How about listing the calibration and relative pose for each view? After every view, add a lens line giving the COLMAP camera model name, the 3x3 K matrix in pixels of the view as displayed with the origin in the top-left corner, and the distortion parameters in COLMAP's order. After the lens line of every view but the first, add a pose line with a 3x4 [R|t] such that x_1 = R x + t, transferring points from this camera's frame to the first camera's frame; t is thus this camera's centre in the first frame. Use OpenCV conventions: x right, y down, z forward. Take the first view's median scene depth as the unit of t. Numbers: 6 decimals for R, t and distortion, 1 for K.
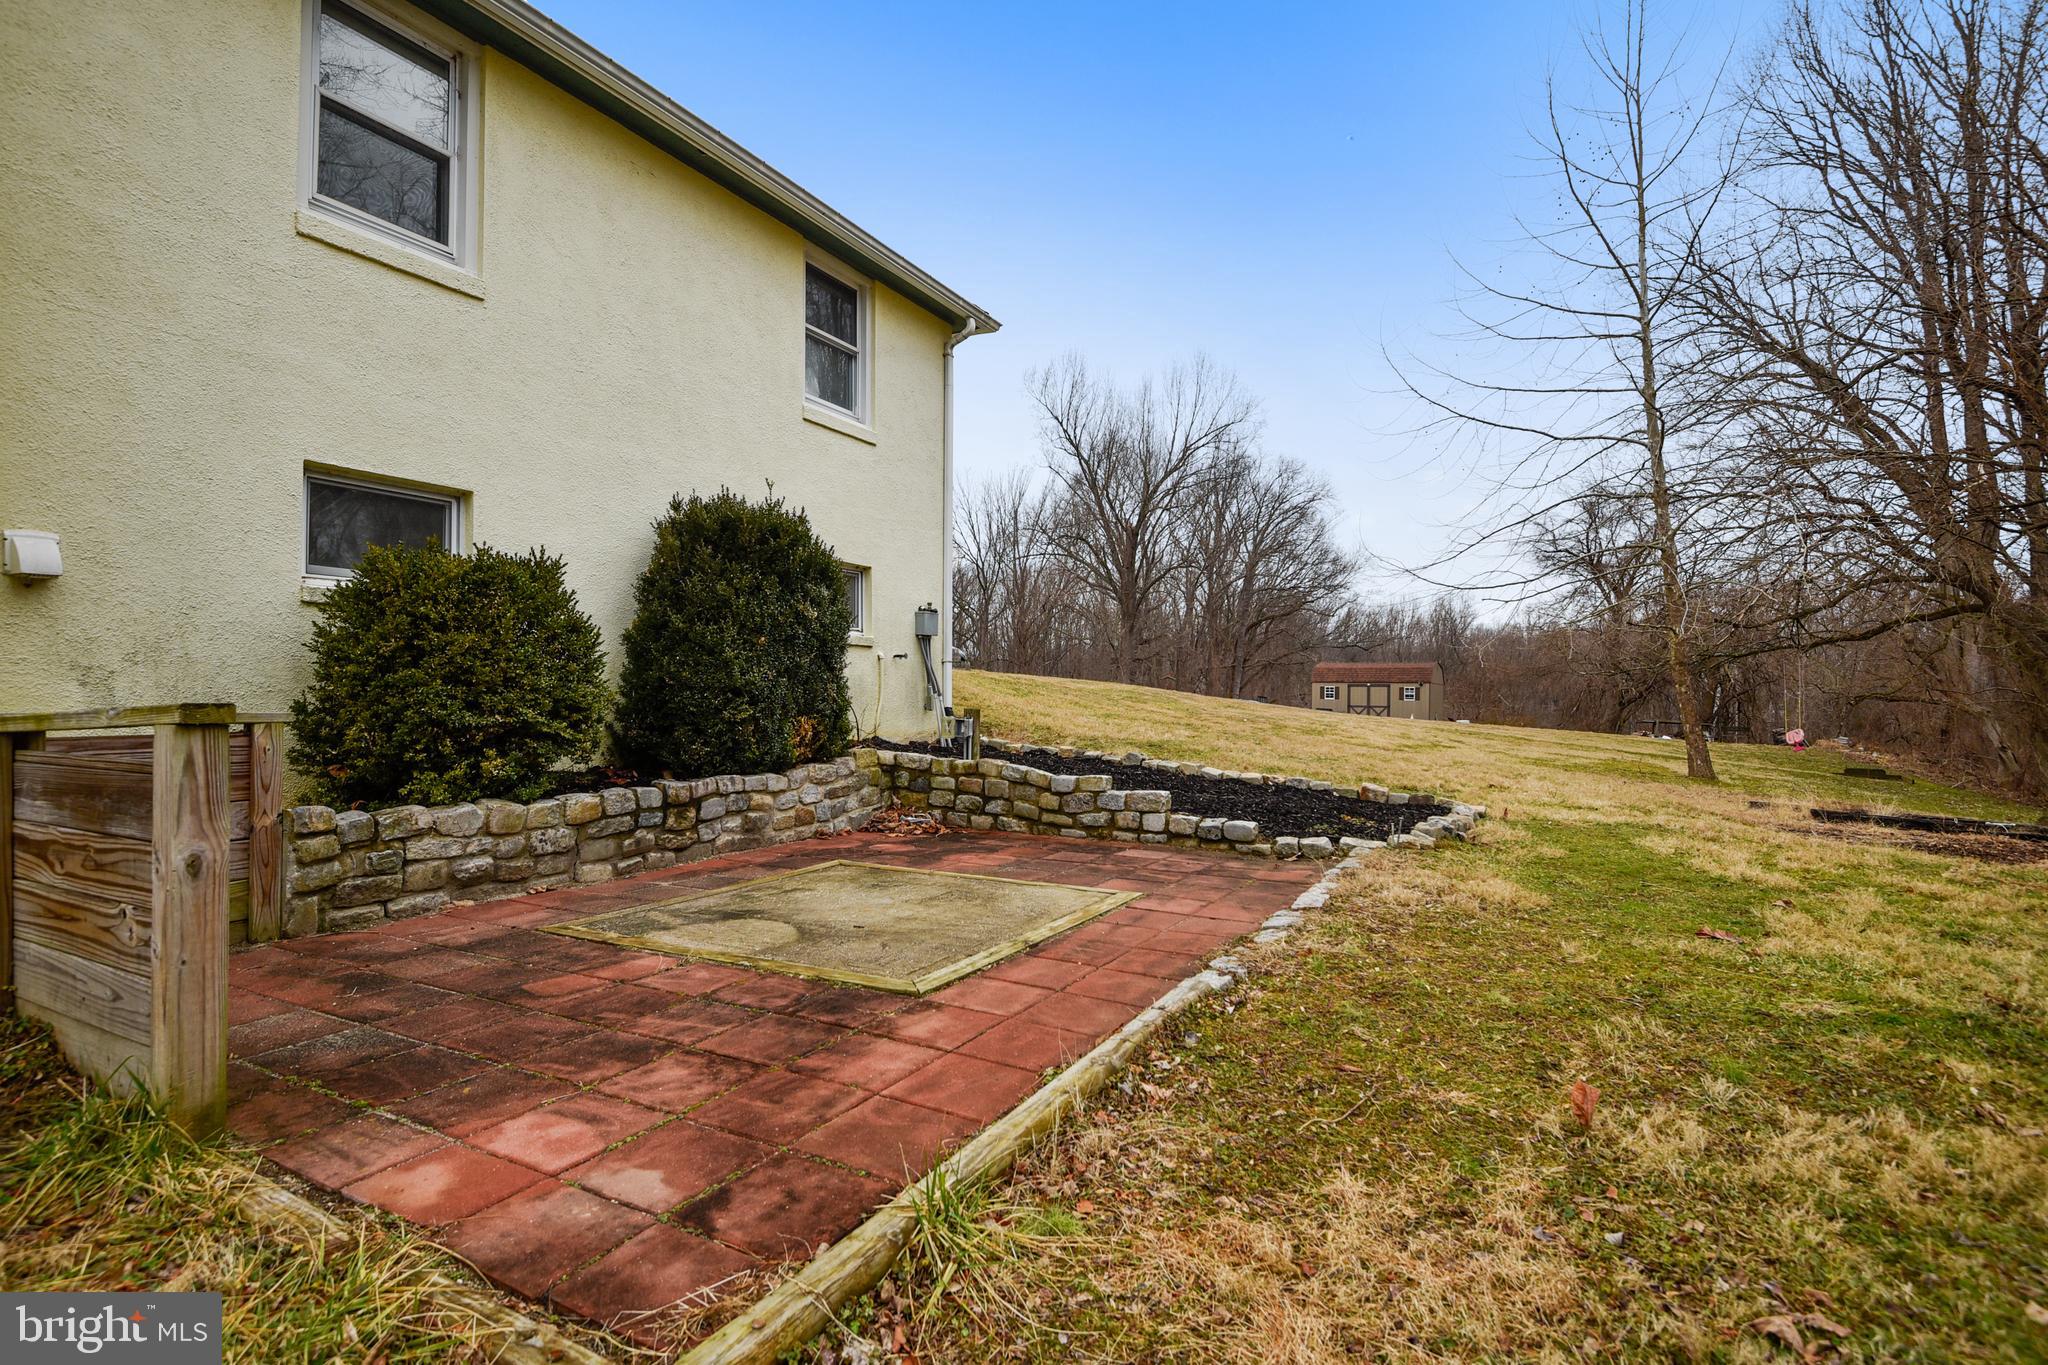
lens RADIAL K [[1061.5, 0, 1024.0], [0, 1061.5, 682.5], [0, 0, 1]] dist [0.038726, 0.000075]
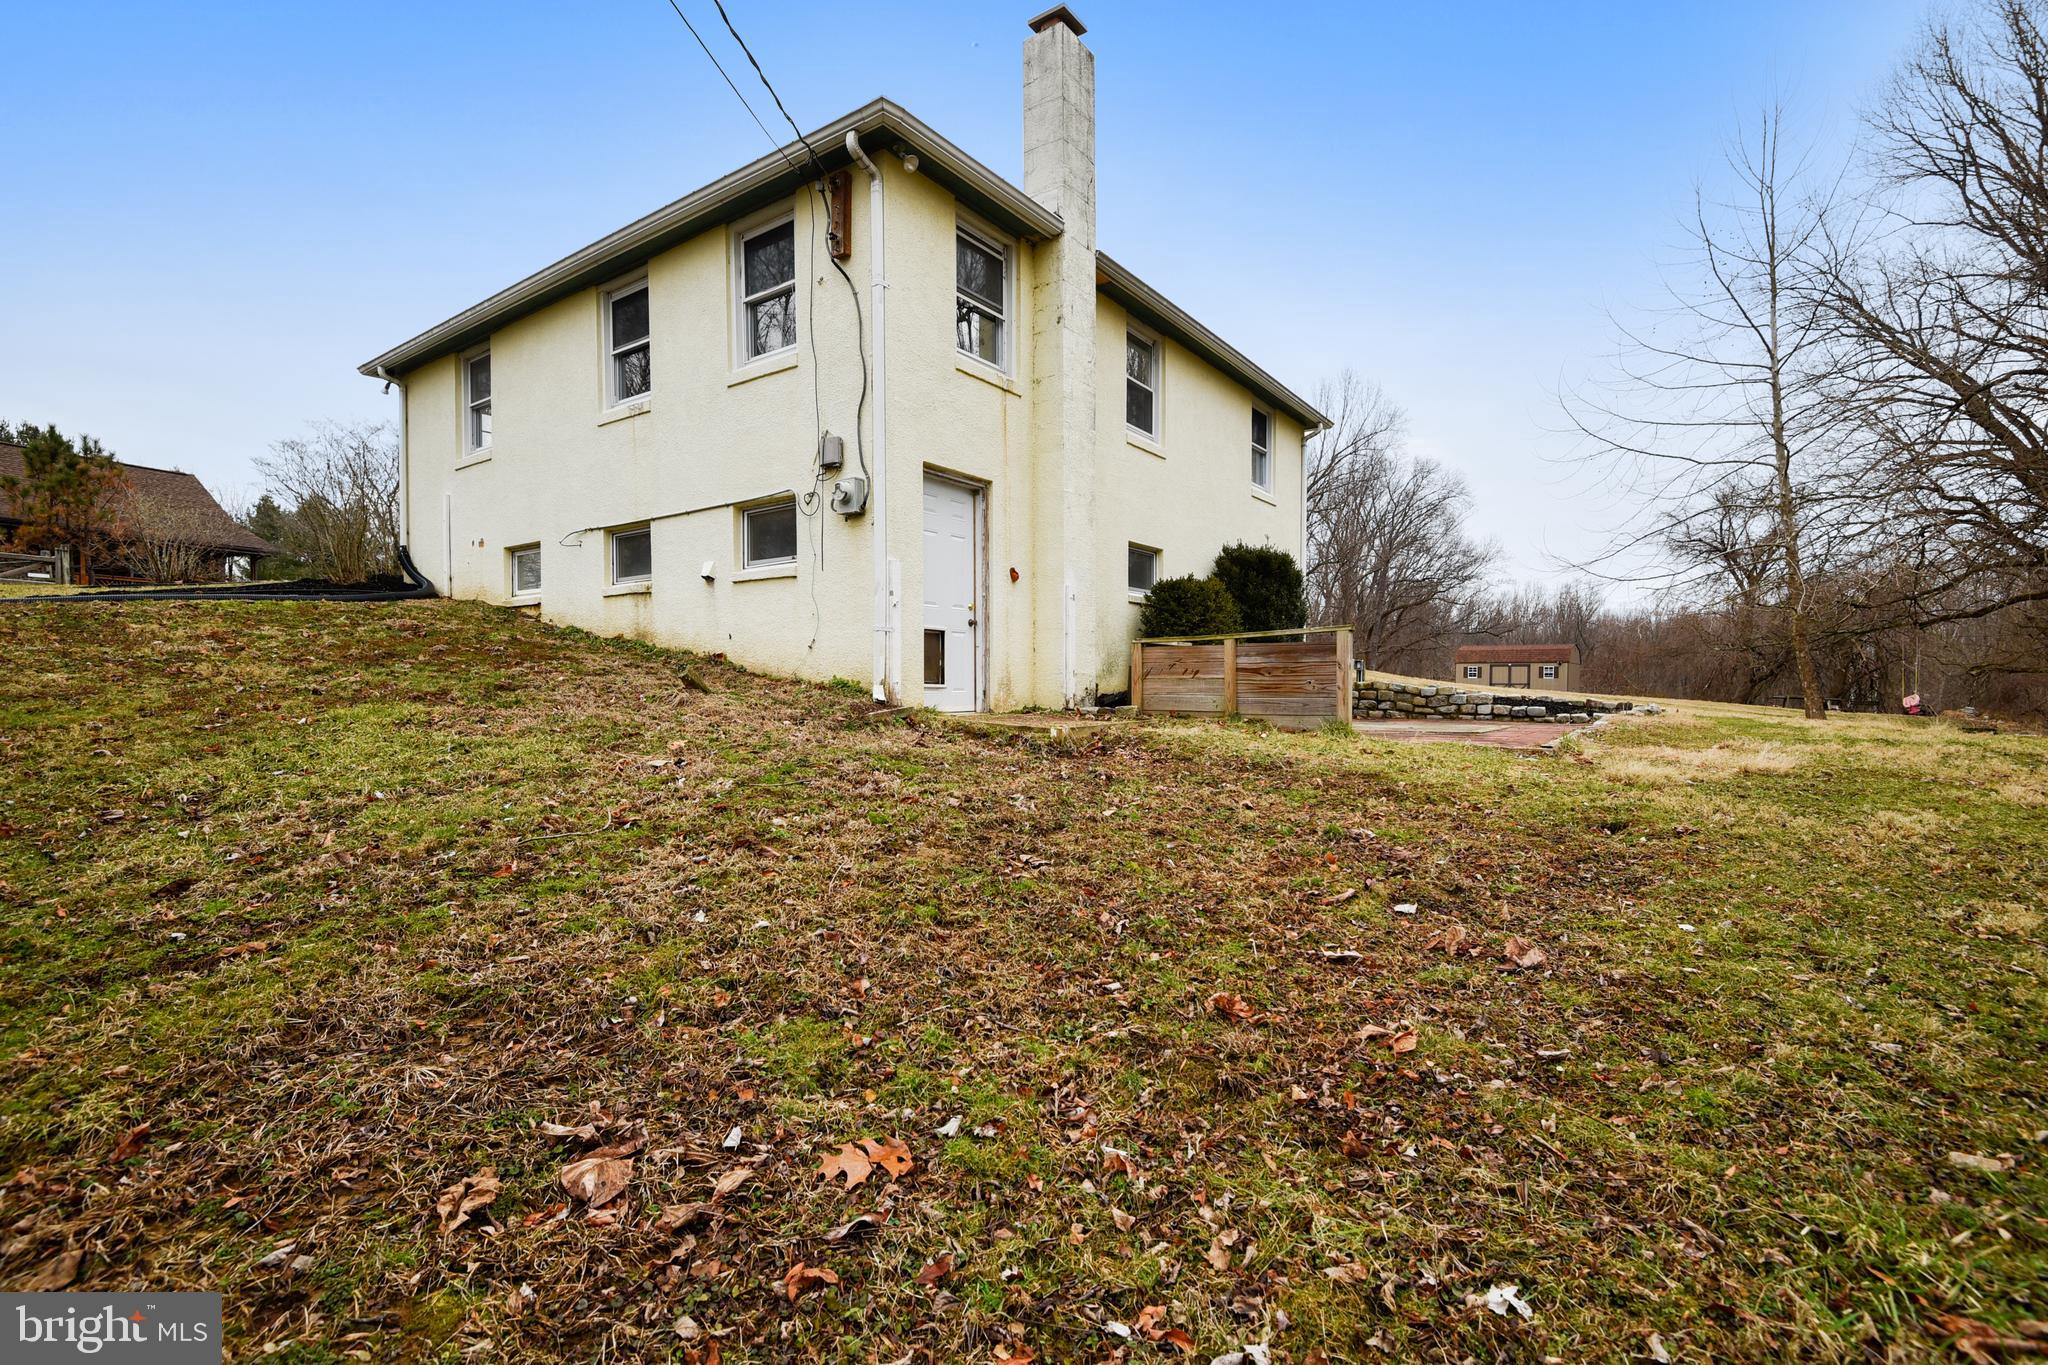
lens RADIAL K [[969.7, 0, 1021.8], [0, 969.7, 706.6], [0, 0, 1]] dist [0.011676, -0.001074]
pose [[0.990825, -0.002701, -0.135121, -0.072496], [0.007537, 0.999349, 0.035289, 0.008980], [0.134938, -0.035984, 0.990200, -0.132189]]
